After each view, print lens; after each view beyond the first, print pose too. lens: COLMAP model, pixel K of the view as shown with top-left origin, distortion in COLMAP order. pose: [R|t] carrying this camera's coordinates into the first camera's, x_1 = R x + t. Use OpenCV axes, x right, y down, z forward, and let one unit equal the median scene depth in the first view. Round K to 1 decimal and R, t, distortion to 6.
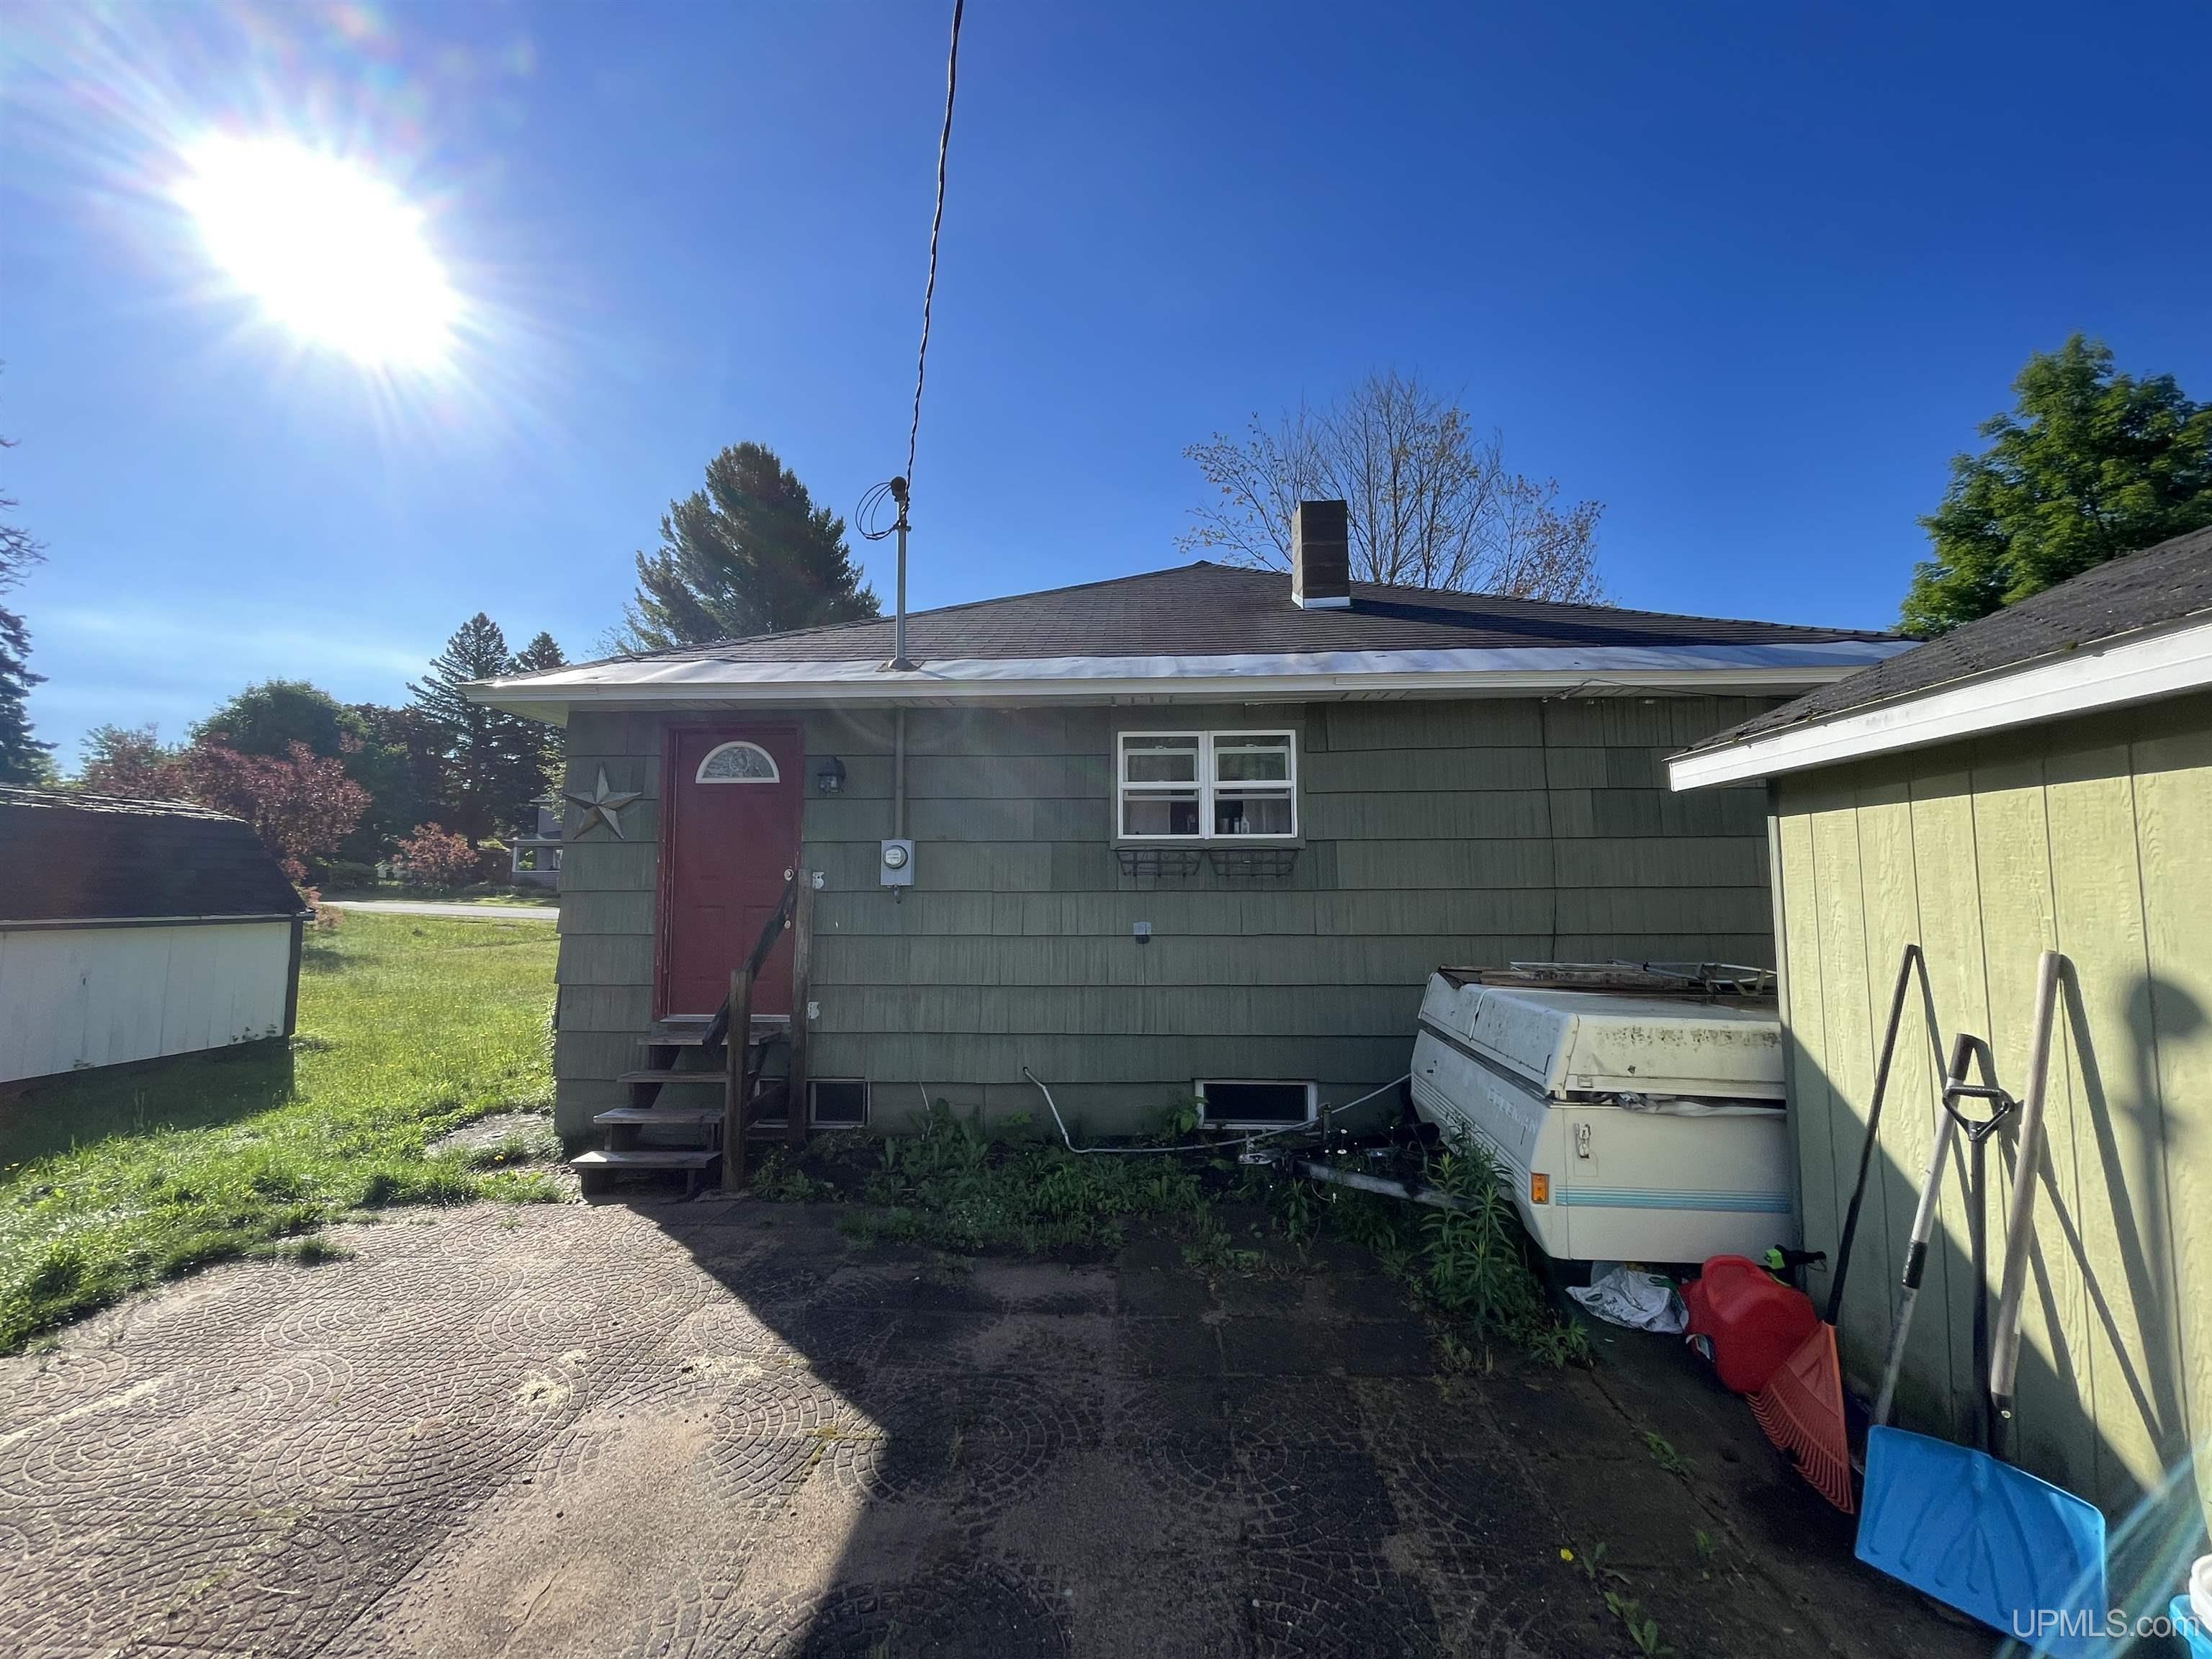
lens RADIAL K [[891.6, 0, 1108.8], [0, 891.6, 818.7], [0, 0, 1]] dist [-0.001704, -0.000434]
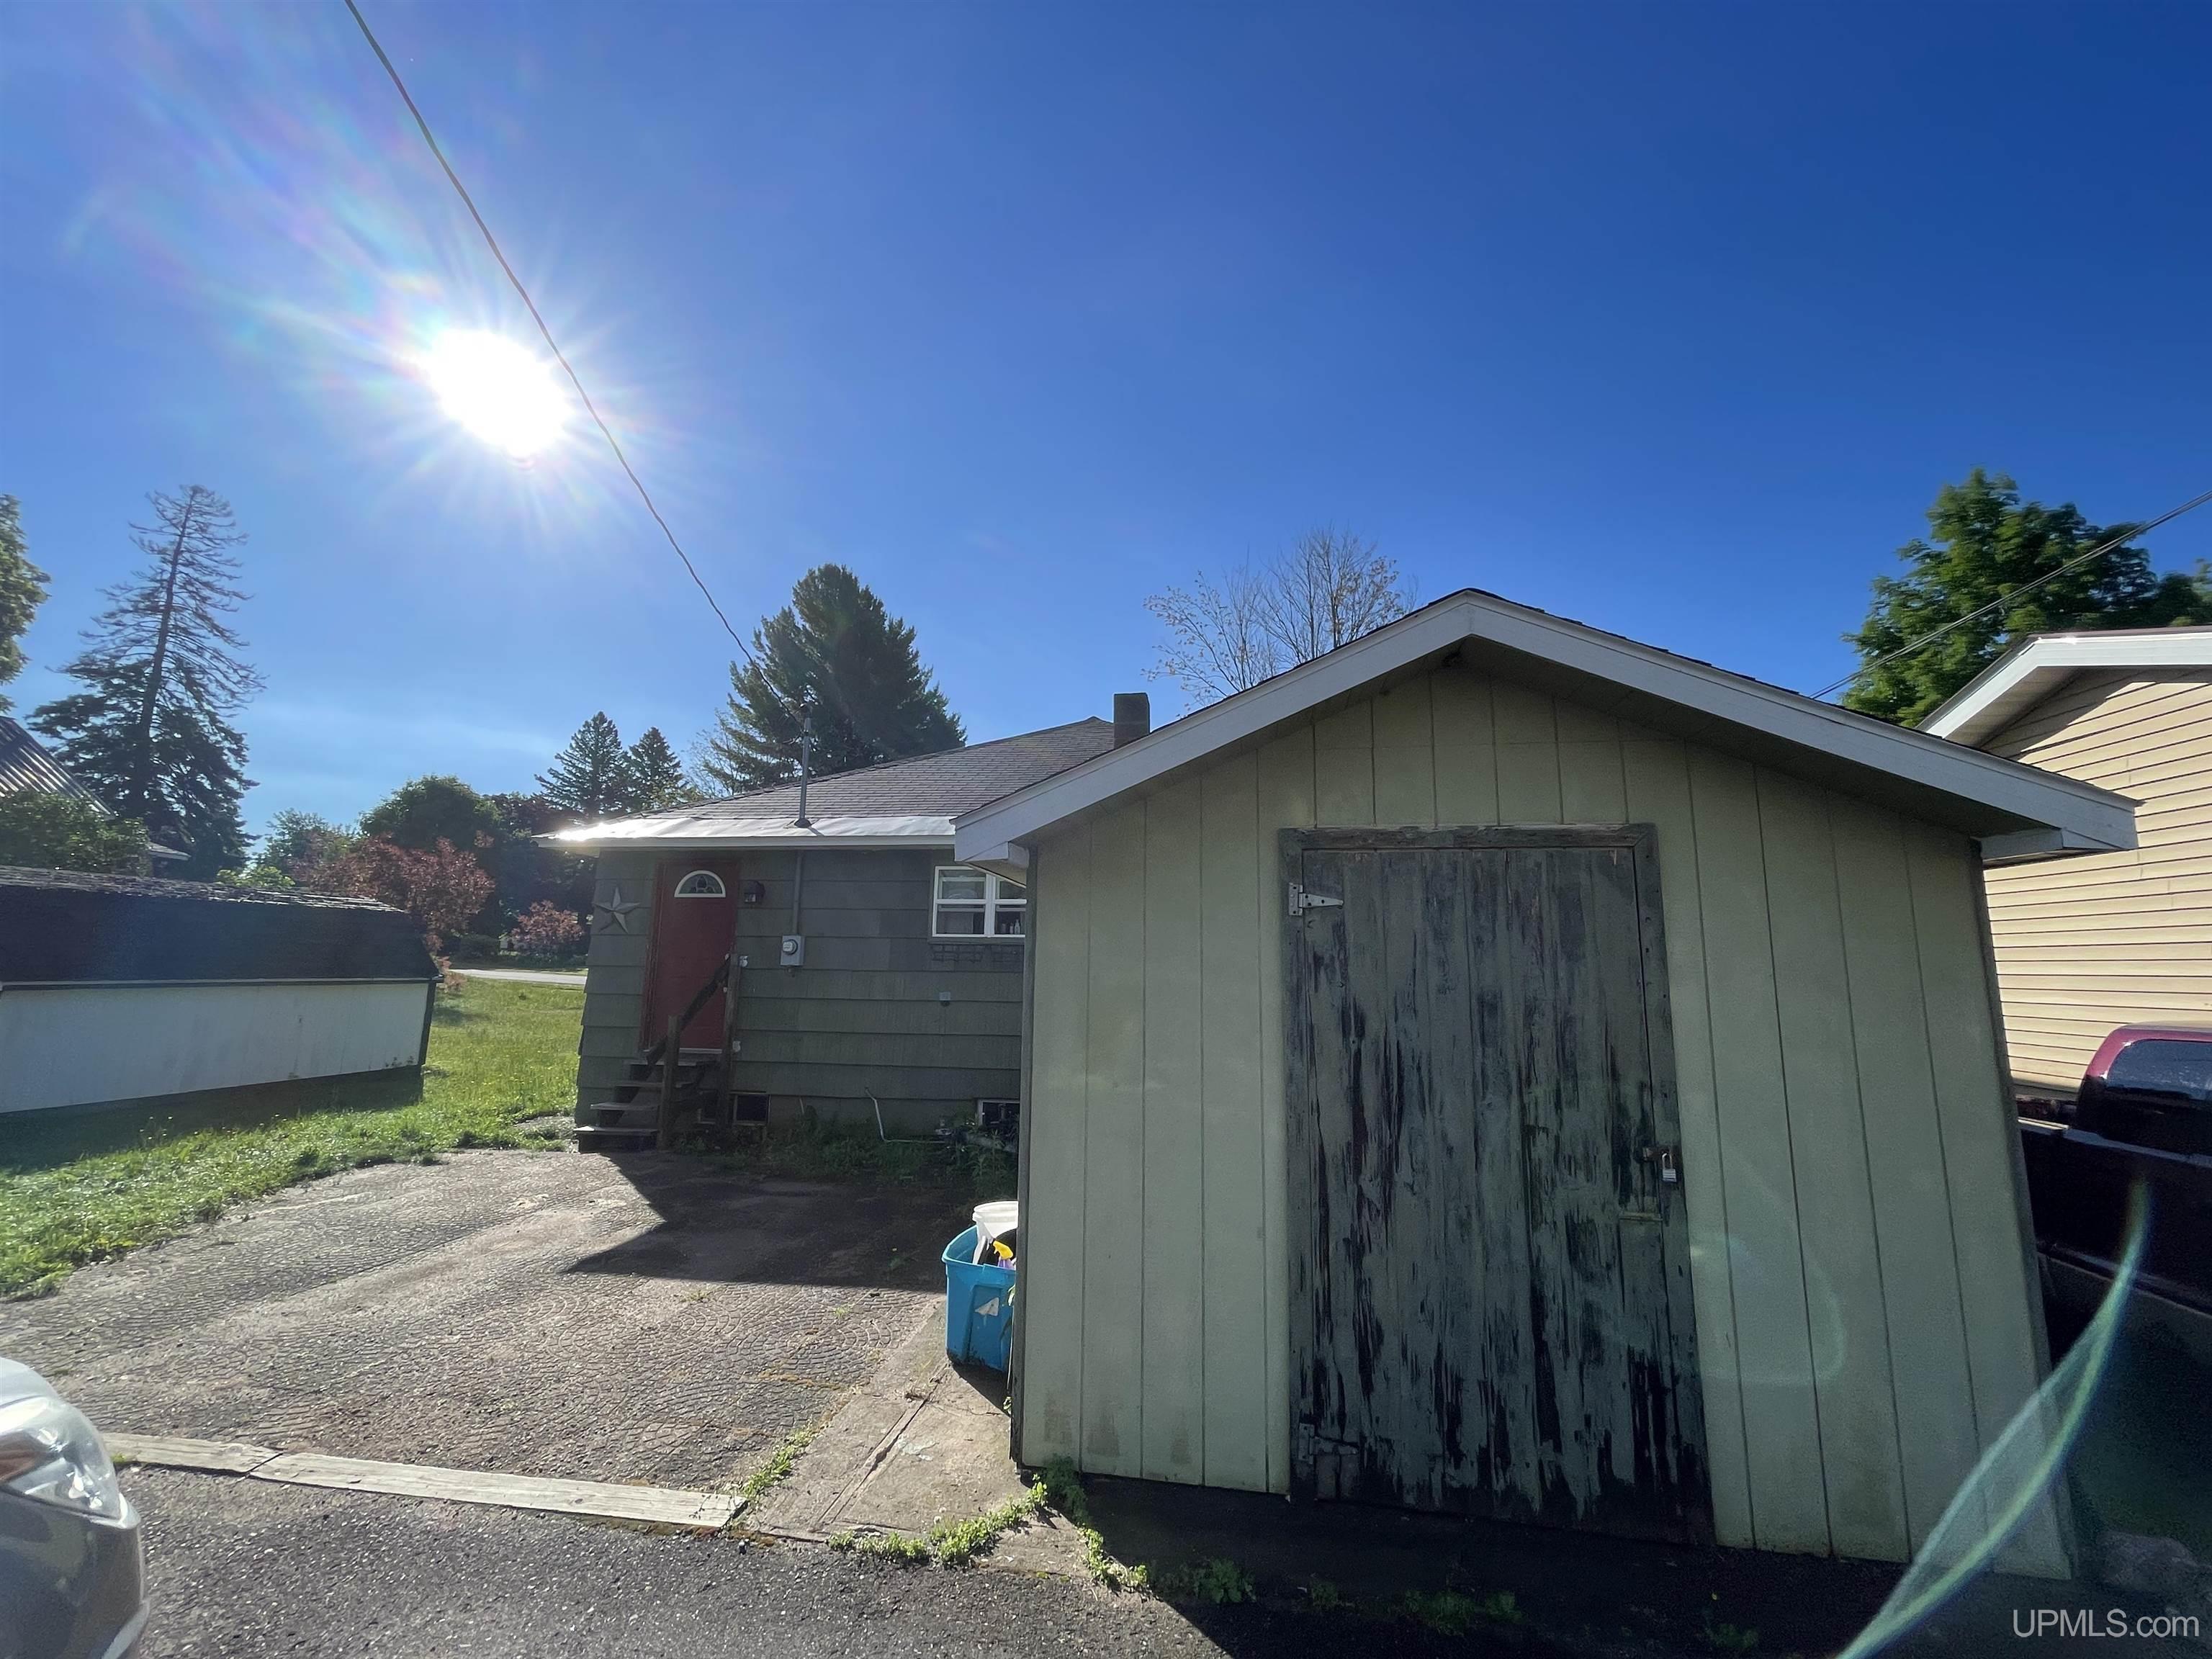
lens RADIAL K [[891.6, 0, 1108.8], [0, 891.6, 818.7], [0, 0, 1]] dist [-0.001704, -0.000434]
pose [[0.995515, 0.000037, -0.094606, 0.134466], [-0.008293, 0.996185, -0.086868, -0.014373], [0.094242, 0.087263, 0.991717, -0.149007]]
